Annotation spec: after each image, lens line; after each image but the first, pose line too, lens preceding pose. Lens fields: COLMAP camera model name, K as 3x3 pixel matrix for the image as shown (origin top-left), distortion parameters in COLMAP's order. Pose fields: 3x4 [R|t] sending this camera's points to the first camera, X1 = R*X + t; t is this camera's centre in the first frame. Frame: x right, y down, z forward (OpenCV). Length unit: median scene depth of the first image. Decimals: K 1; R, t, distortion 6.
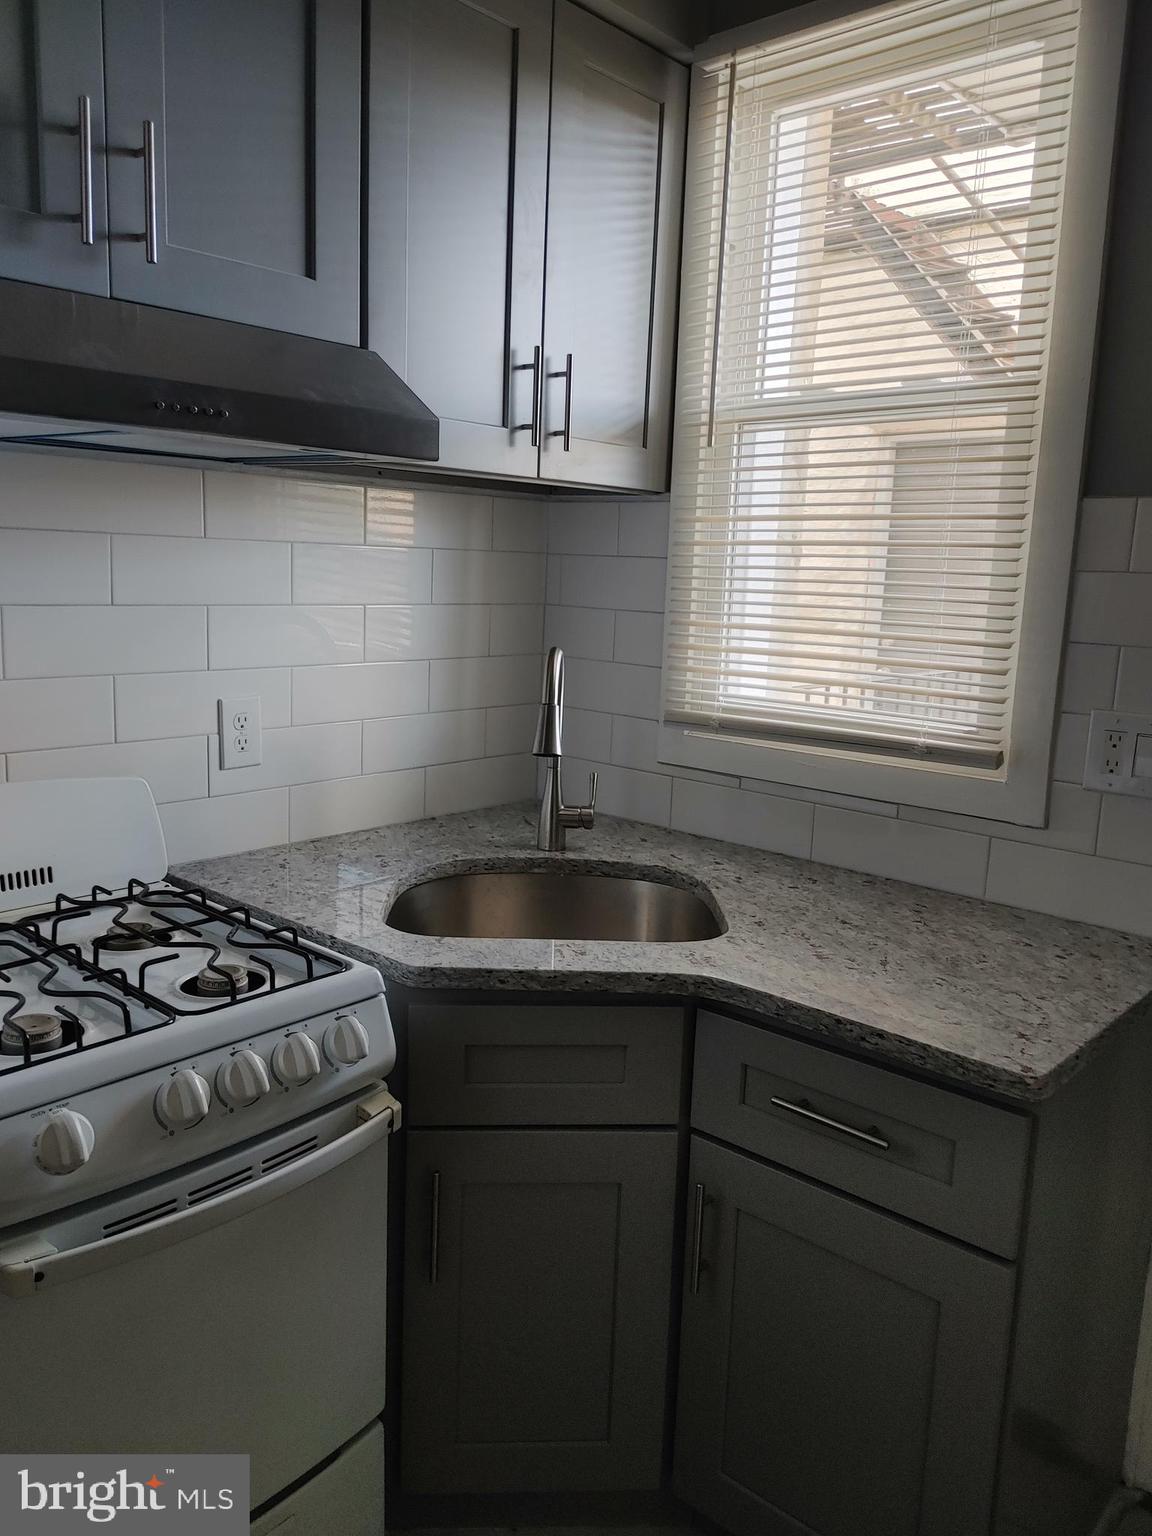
lens RADIAL K [[1150.1, 0, 570.5], [0, 1150.1, 774.7], [0, 0, 1]] dist [0.055877, -0.056290]
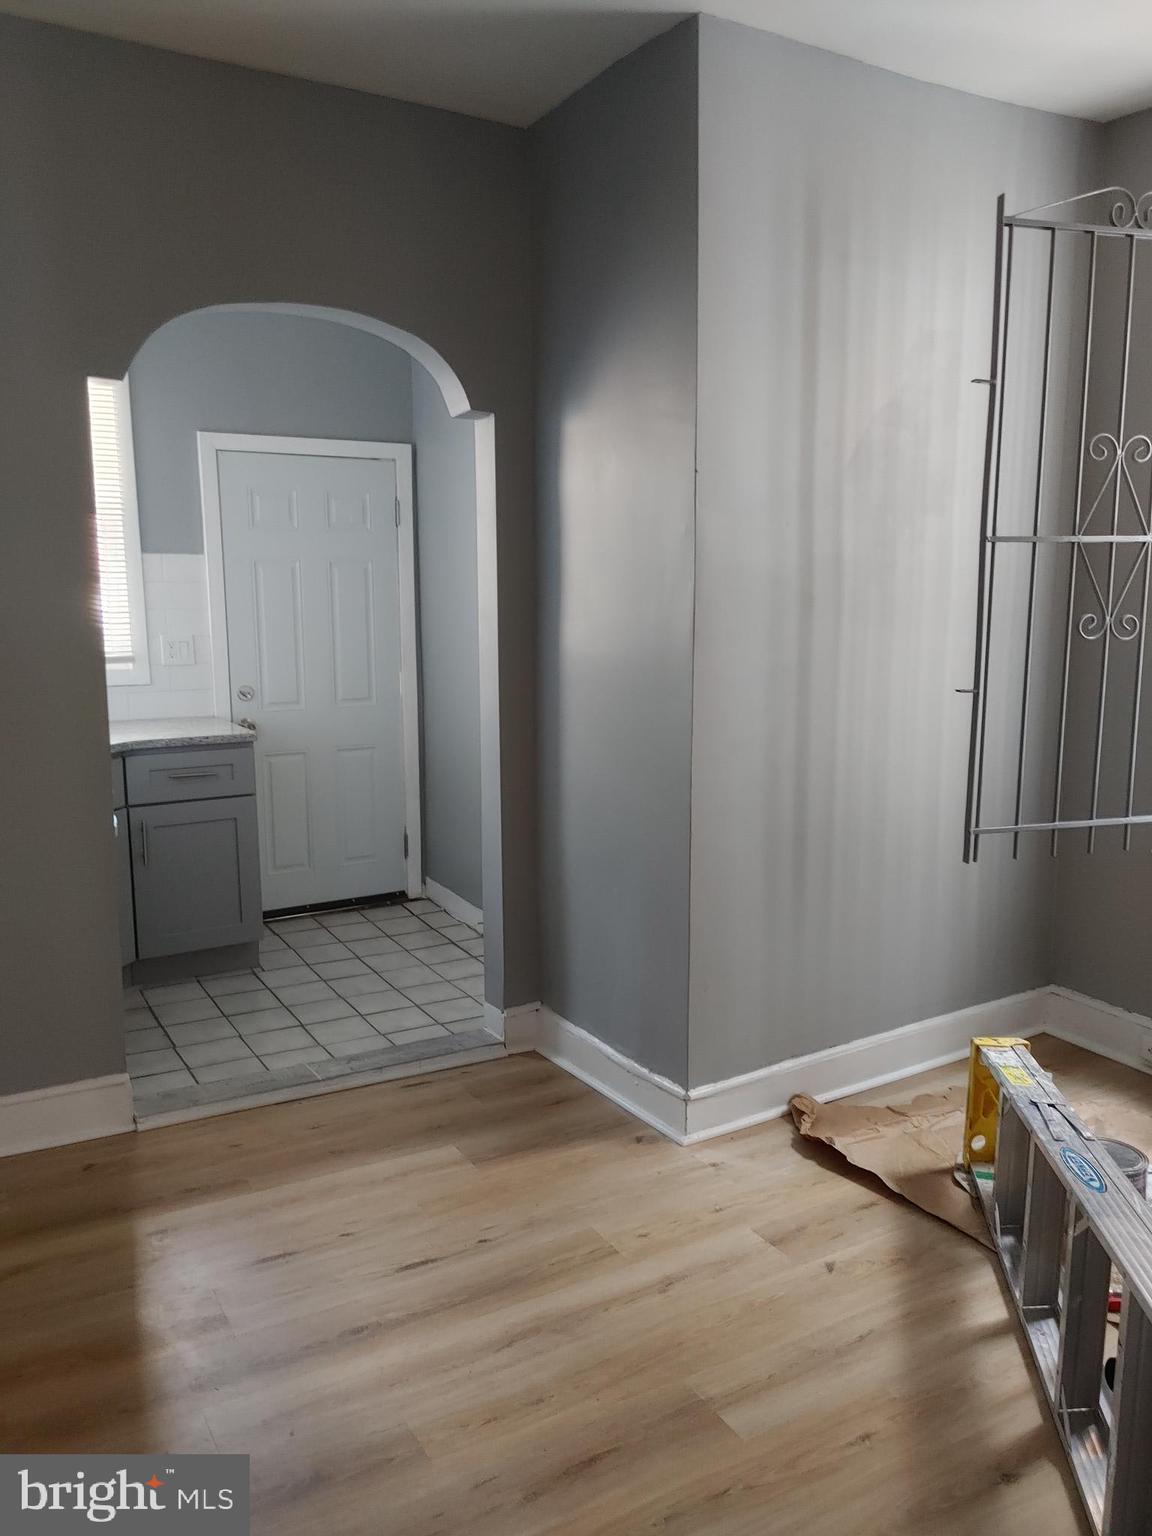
lens RADIAL K [[1150.1, 0, 578.9], [0, 1150.1, 768.7], [0, 0, 1]] dist [0.055877, -0.056290]
pose [[0.307053, -0.188604, 0.932817, -1.574958], [0.177343, 0.974337, 0.138623, 0.039677], [-0.935023, 0.122864, 0.332621, -0.634176]]
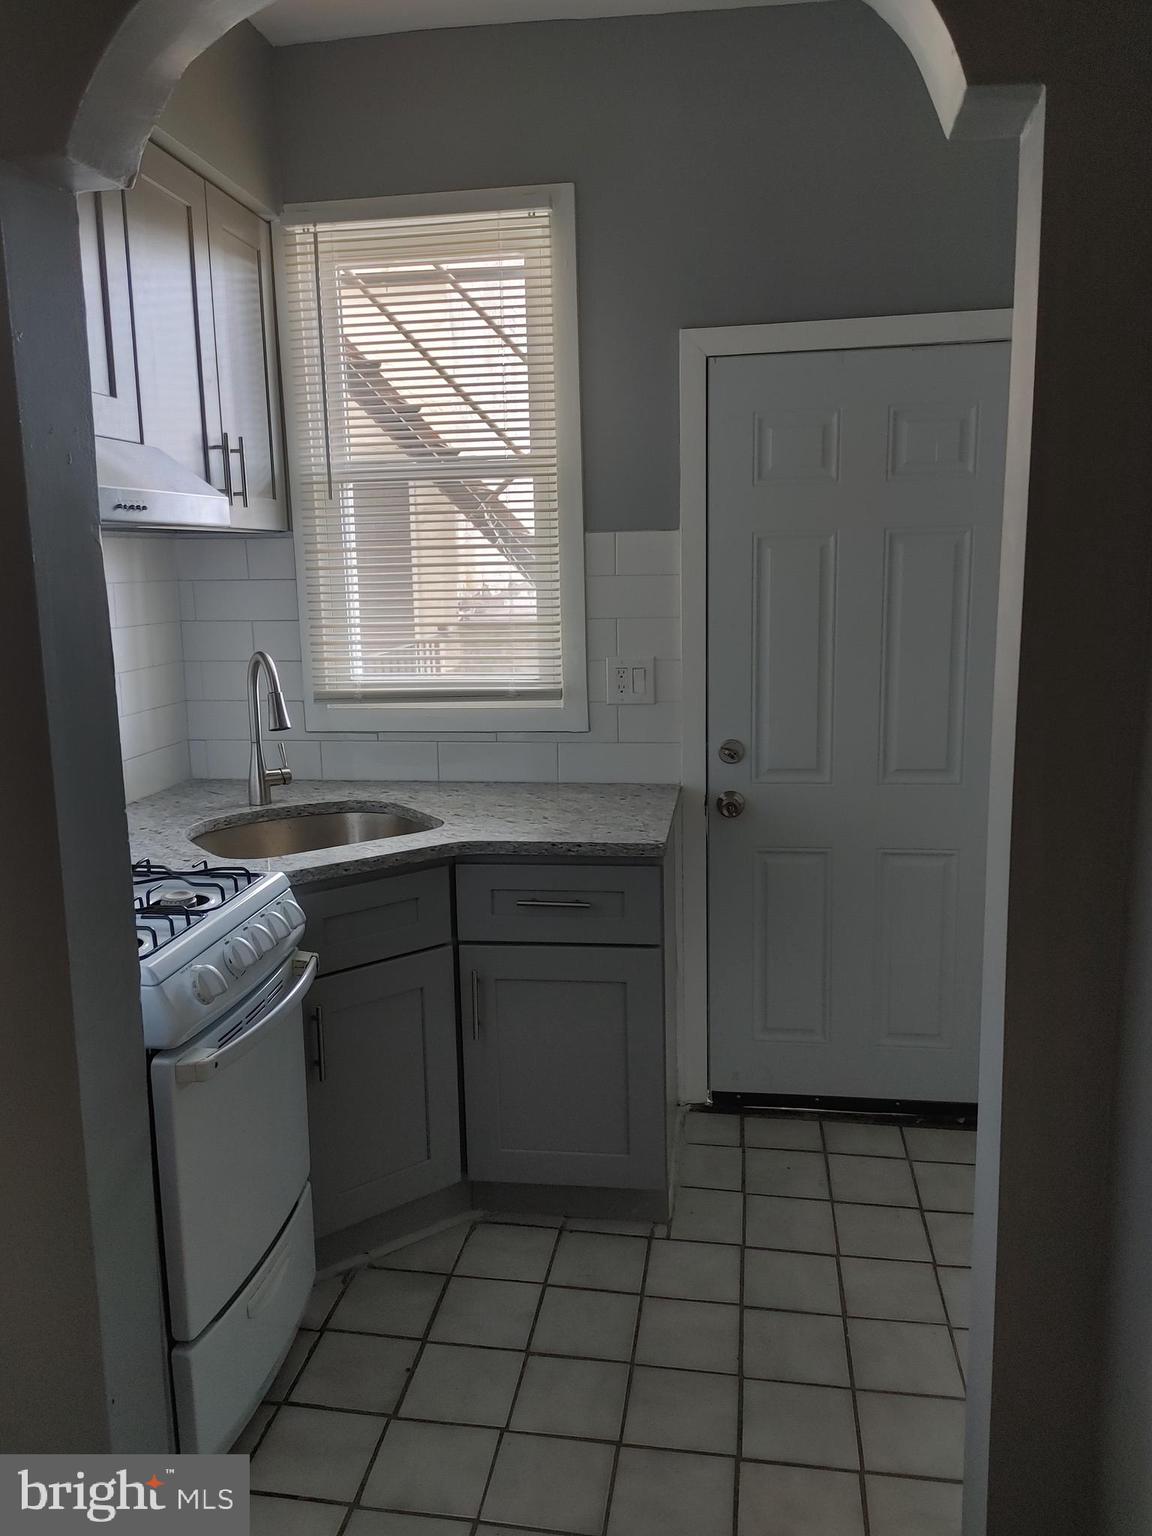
lens RADIAL K [[1150.1, 0, 563.0], [0, 1150.1, 773.9], [0, 0, 1]] dist [0.055877, -0.056290]
pose [[0.829650, -0.153348, 0.536810, -0.481507], [0.149064, 0.987475, 0.051705, 0.014953], [-0.538015, 0.037122, 0.842117, -0.339893]]
